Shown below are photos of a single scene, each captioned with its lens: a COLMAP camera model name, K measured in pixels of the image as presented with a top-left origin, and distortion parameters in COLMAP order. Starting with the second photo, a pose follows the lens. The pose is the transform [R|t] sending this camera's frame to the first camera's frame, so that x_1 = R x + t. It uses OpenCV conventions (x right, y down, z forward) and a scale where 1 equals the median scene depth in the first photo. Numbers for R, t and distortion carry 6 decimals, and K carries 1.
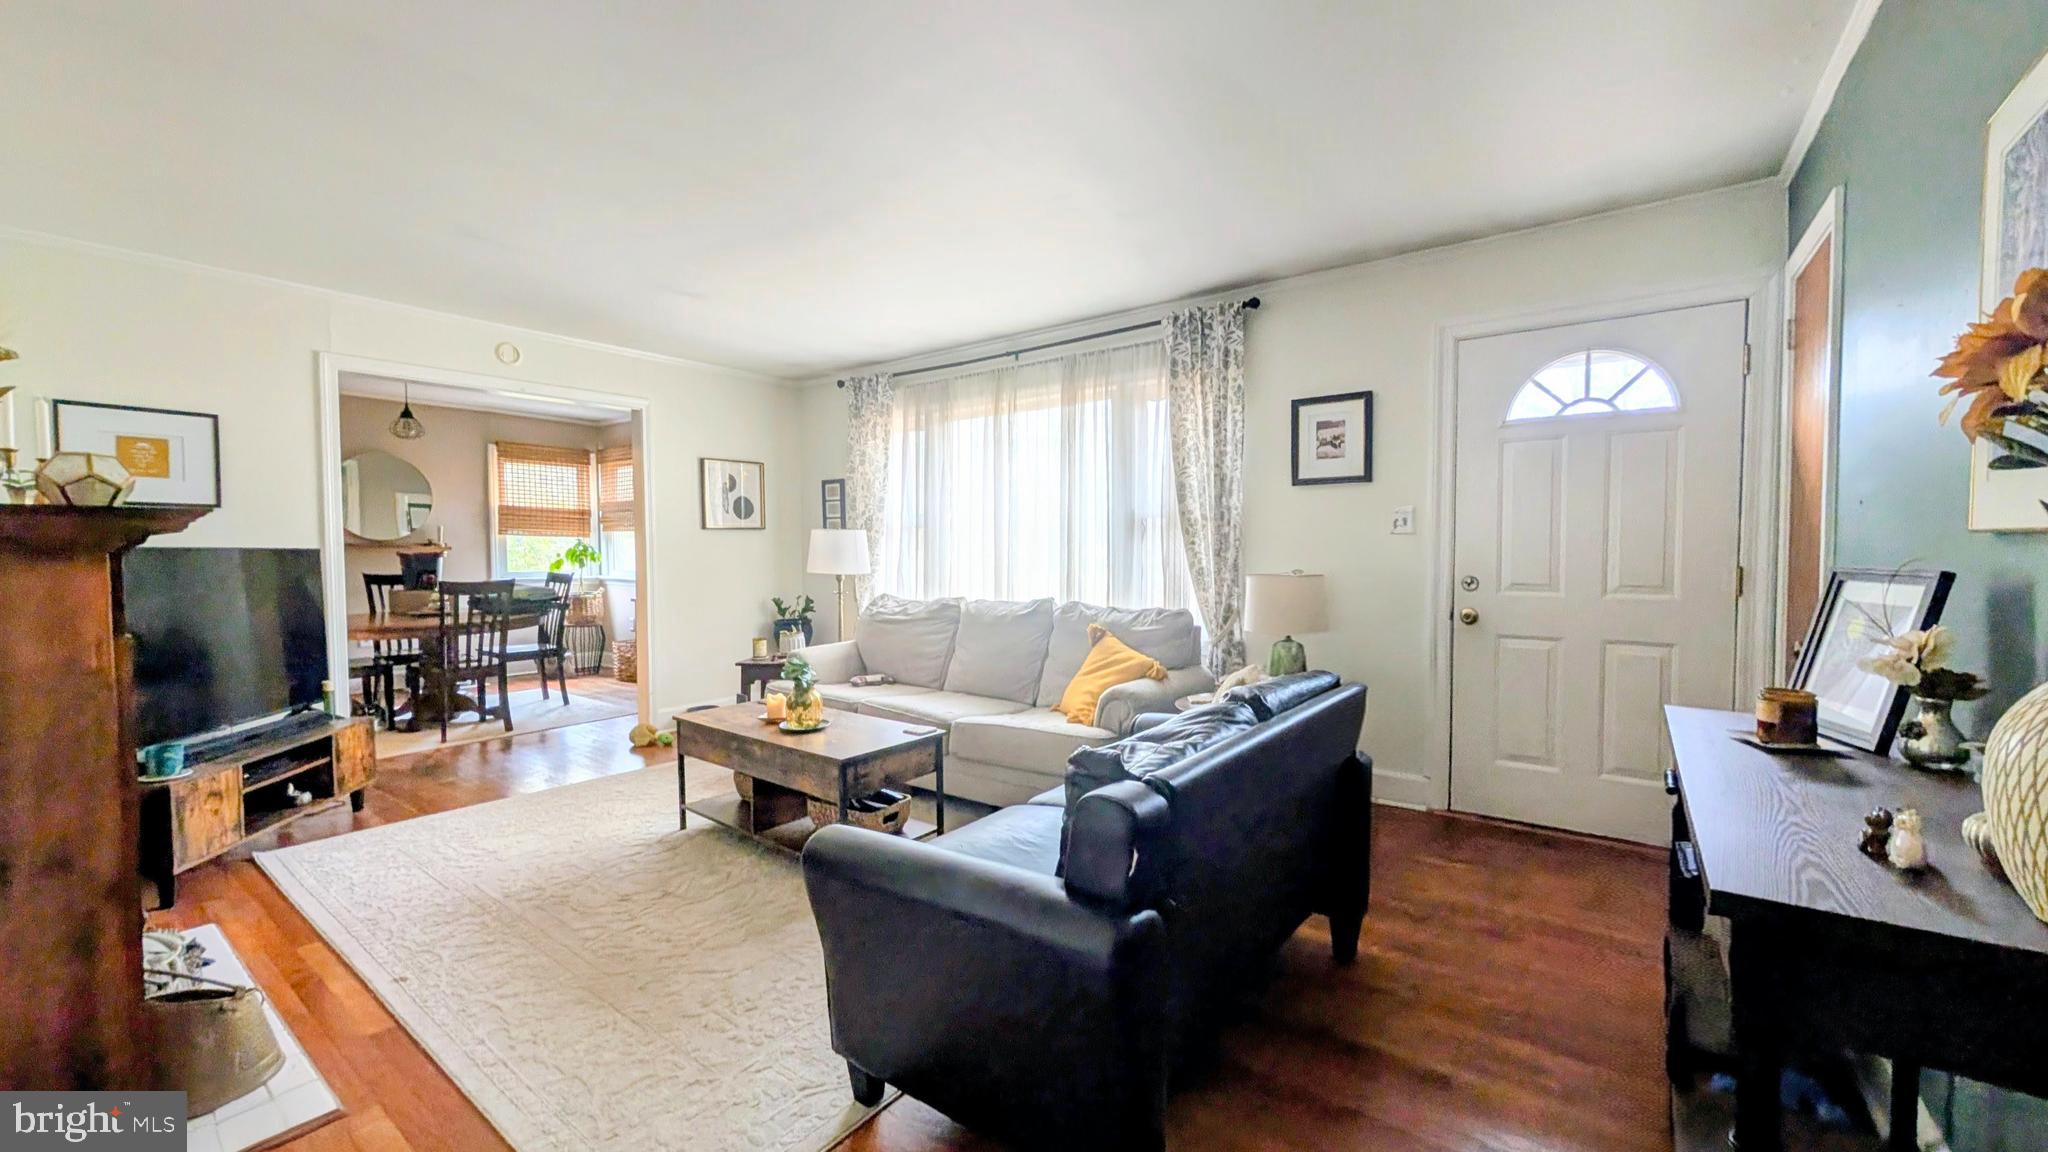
lens RADIAL K [[773.5, 0, 1024.0], [0, 773.5, 576.0], [0, 0, 1]] dist [-0.000028, 0.000025]
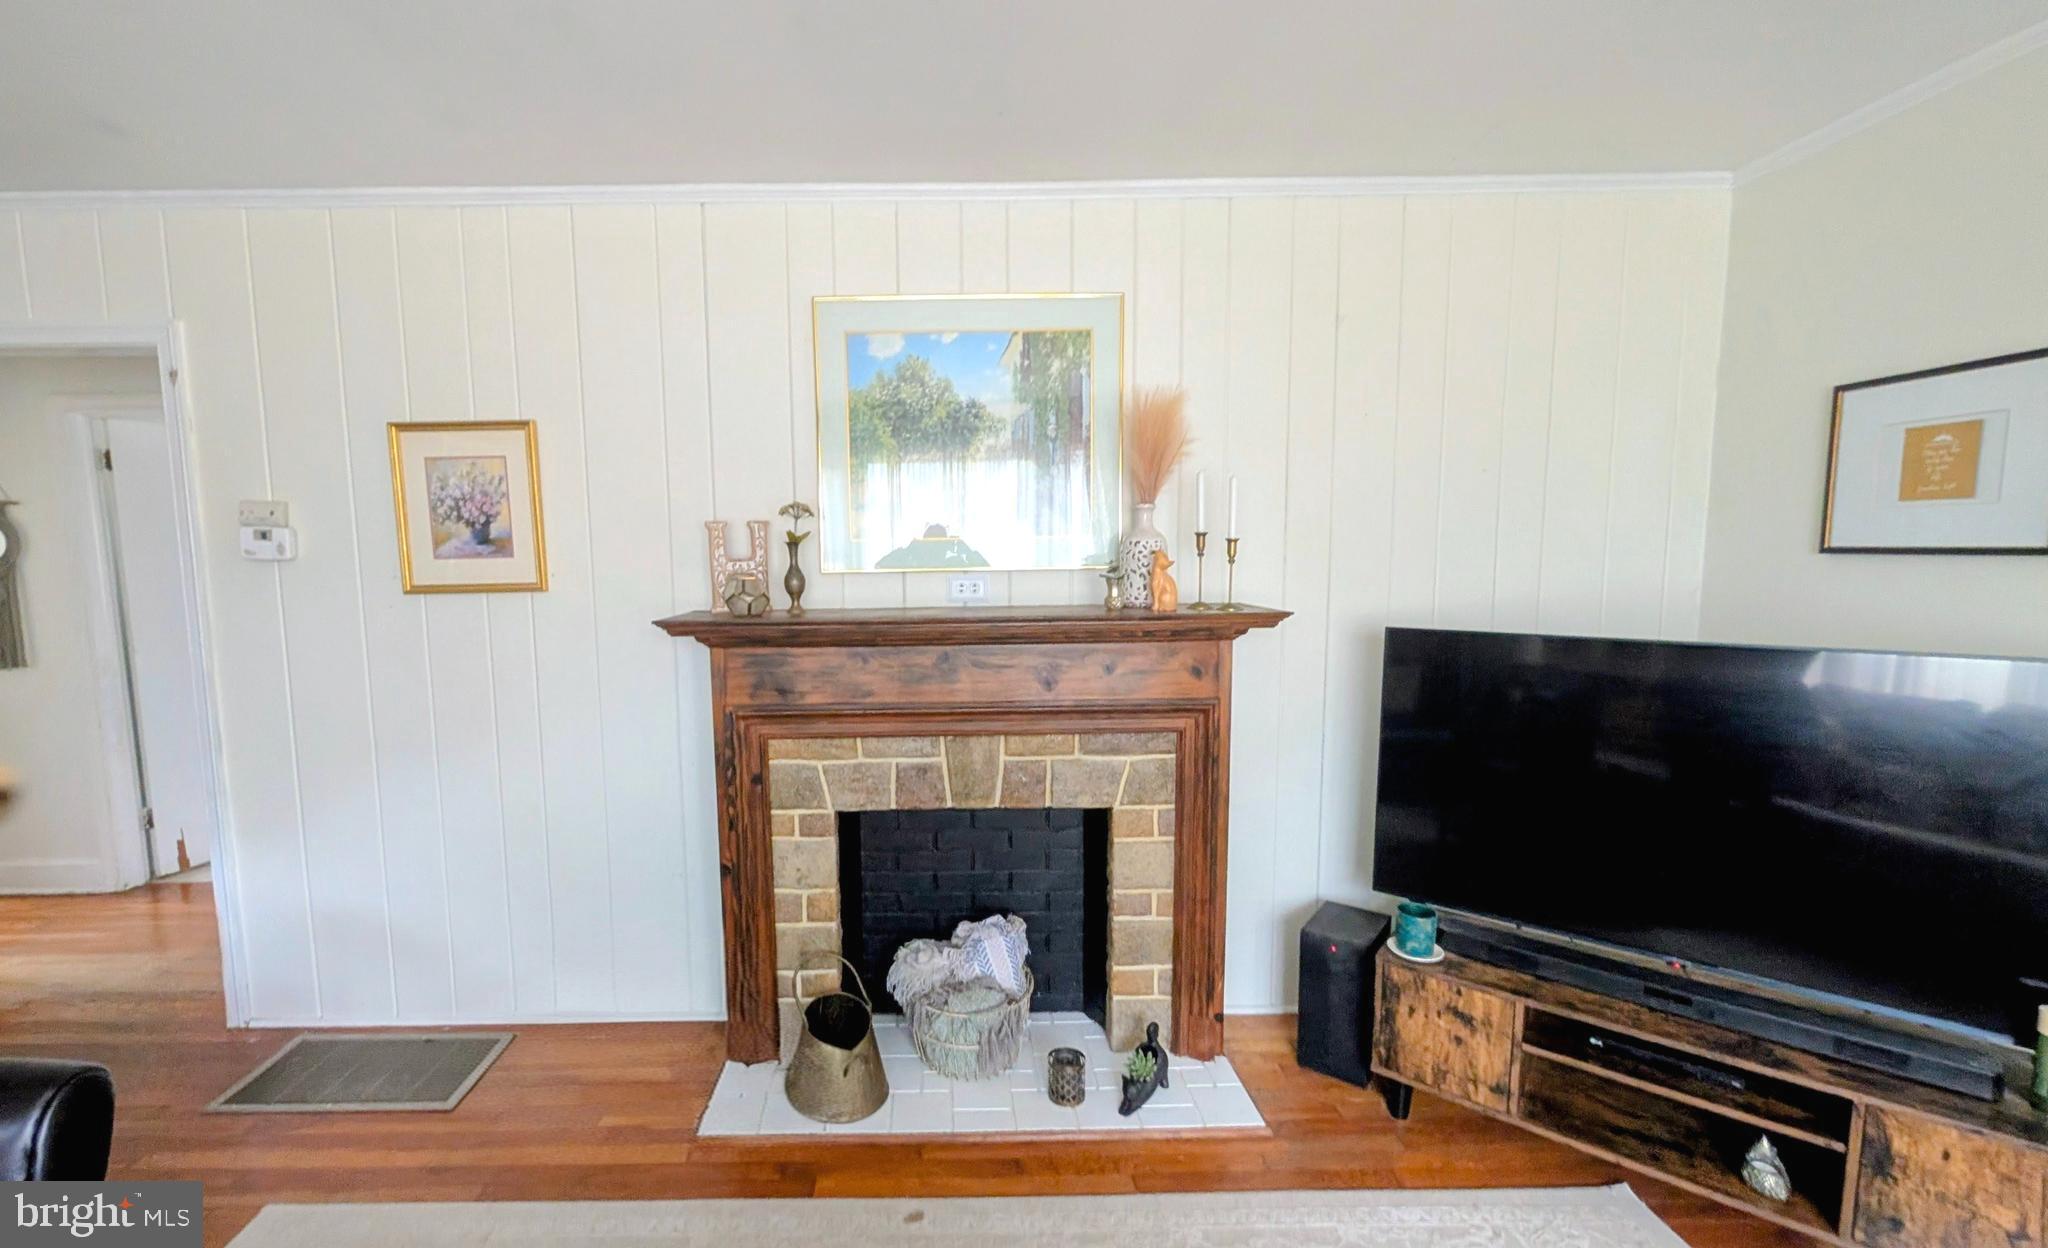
lens RADIAL K [[861.8, 0, 937.2], [0, 861.8, 620.7], [0, 0, 1]] dist [-0.000086, -0.000016]
pose [[-0.798546, 0.072982, -0.597492, -0.195311], [-0.001204, 0.992427, 0.122832, -0.100309], [0.601932, 0.098806, -0.792411, 0.909592]]
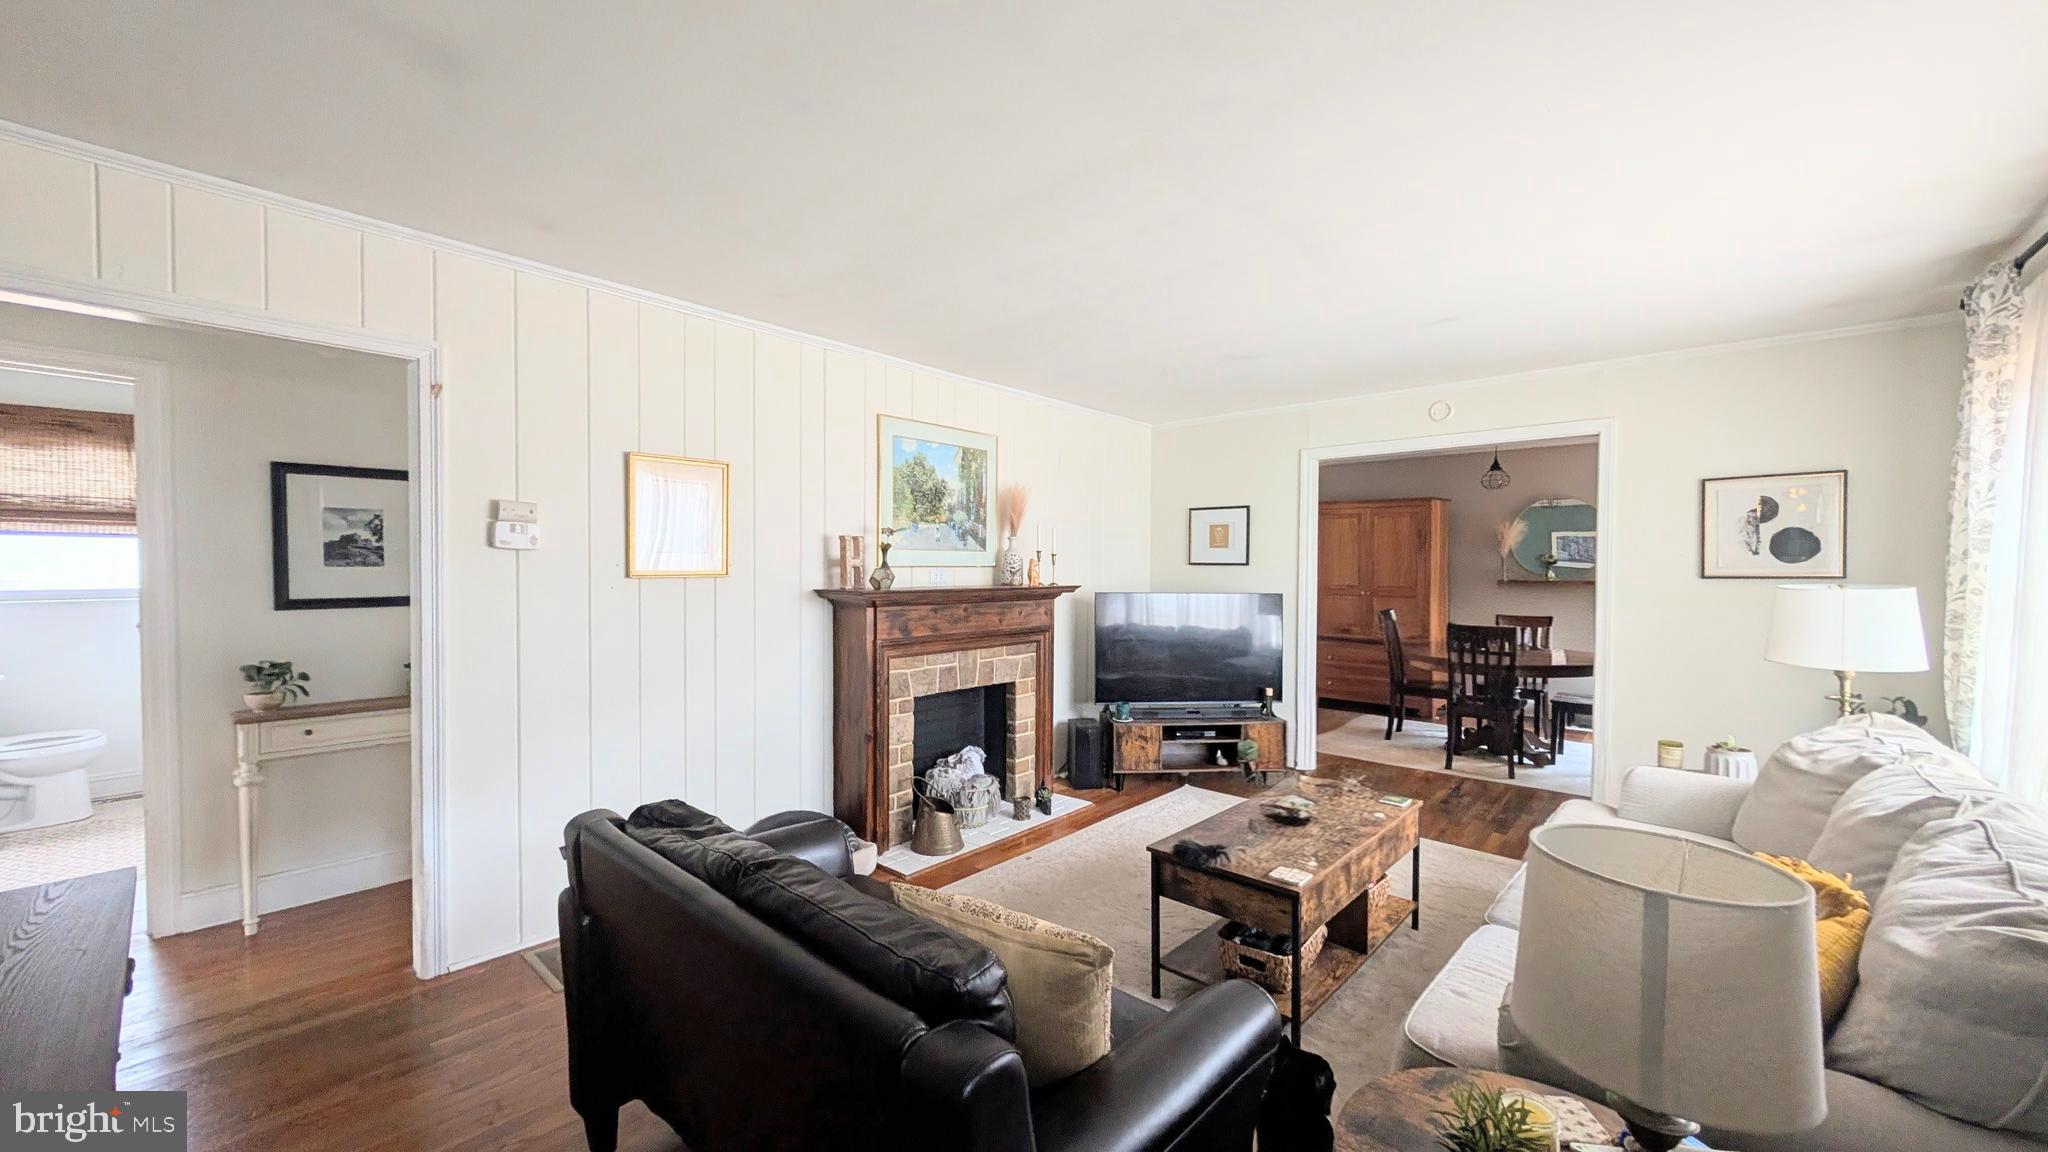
lens RADIAL K [[773.5, 0, 1024.0], [0, 773.5, 576.0], [0, 0, 1]] dist [-0.000028, 0.000025]
pose [[-0.074117, 0.019686, -0.997055, 0.487290], [-0.040291, 0.998930, 0.022718, -0.075288], [0.996435, 0.041856, -0.073245, 0.601756]]
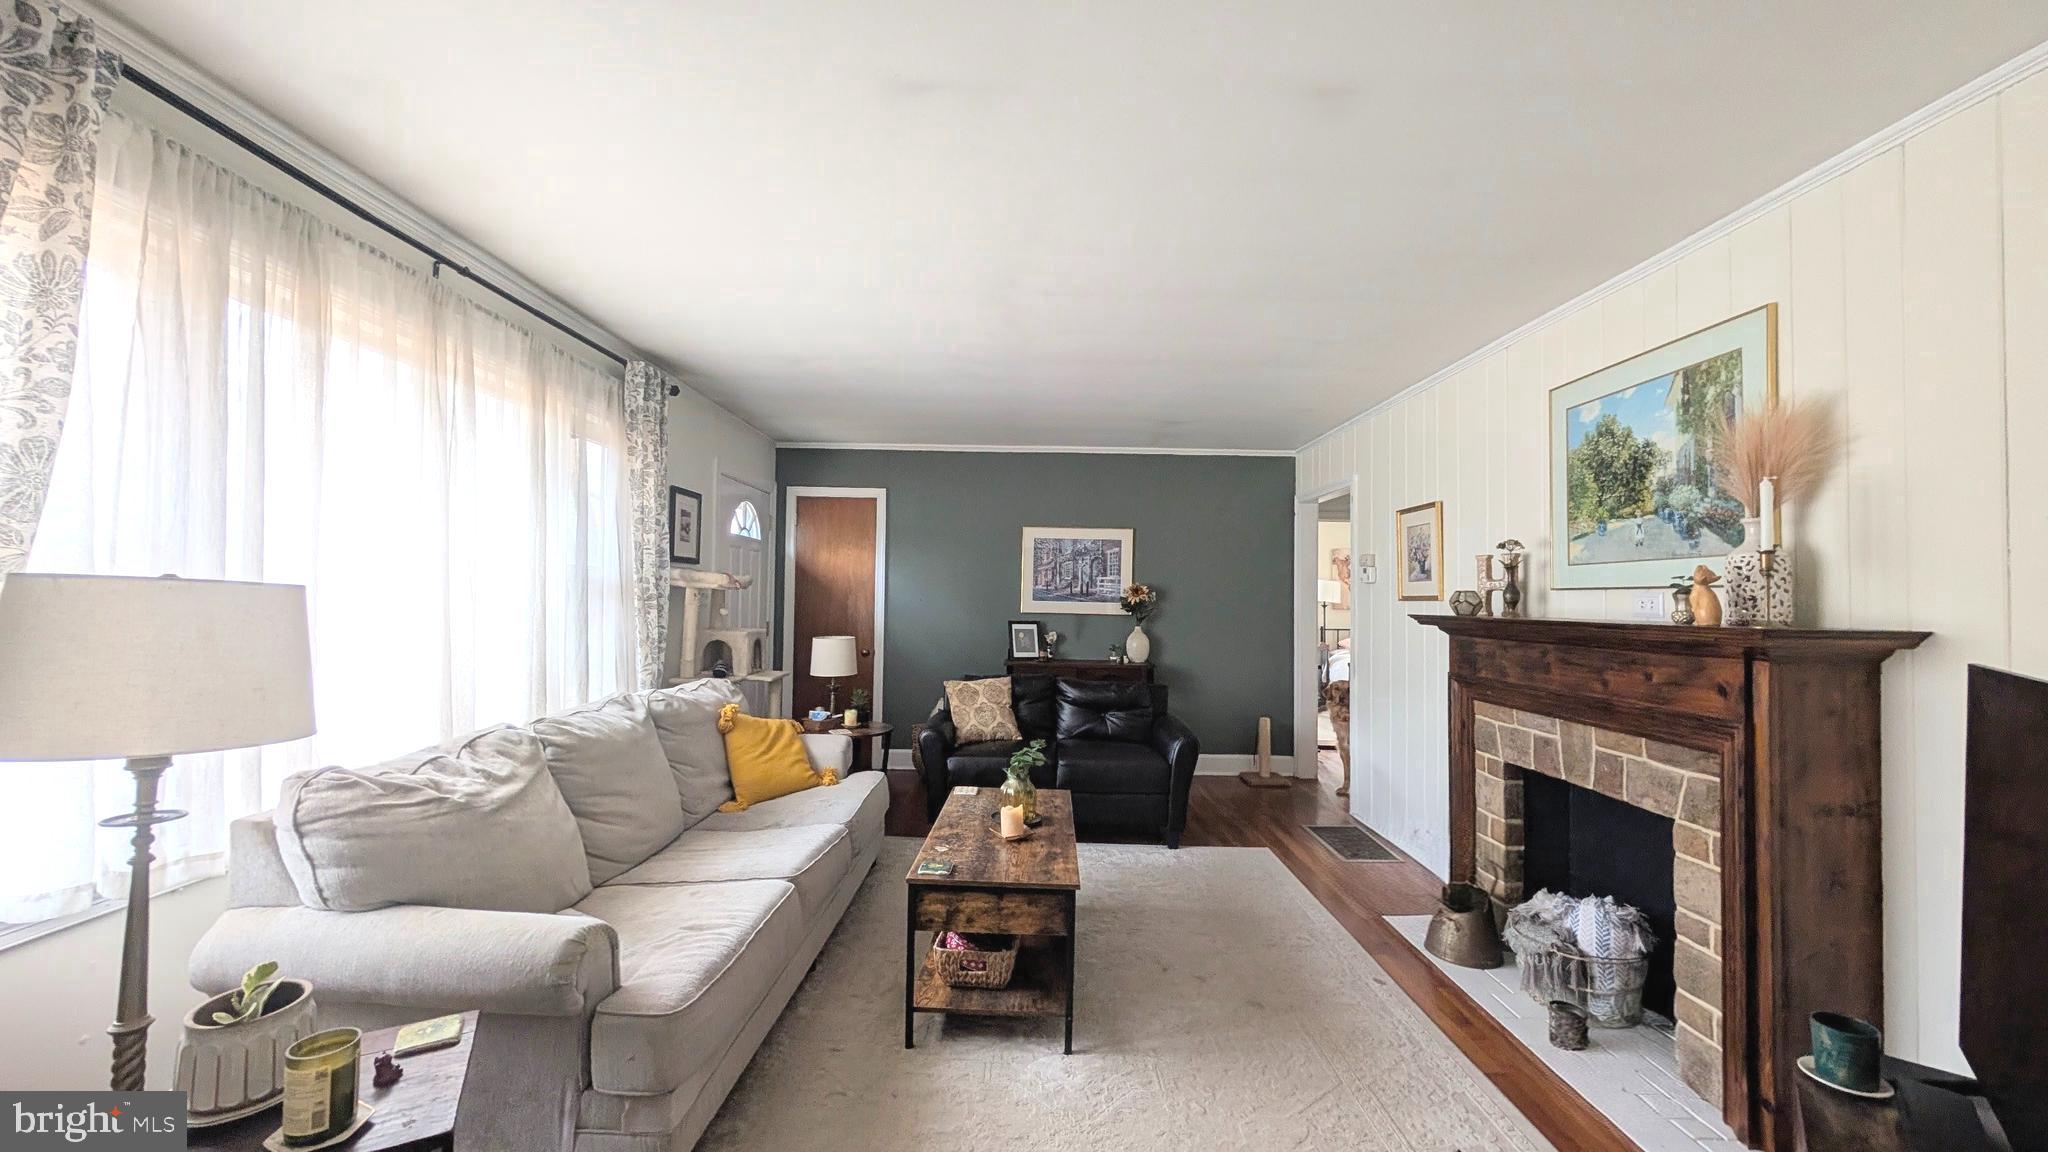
lens RADIAL K [[773.5, 0, 1024.0], [0, 773.5, 576.0], [0, 0, 1]] dist [-0.000028, 0.000025]
pose [[-0.597044, 0.021113, 0.801931, -0.823188], [0.017480, 0.999759, -0.013308, -0.069431], [-0.802018, 0.006072, -0.597269, 1.221200]]
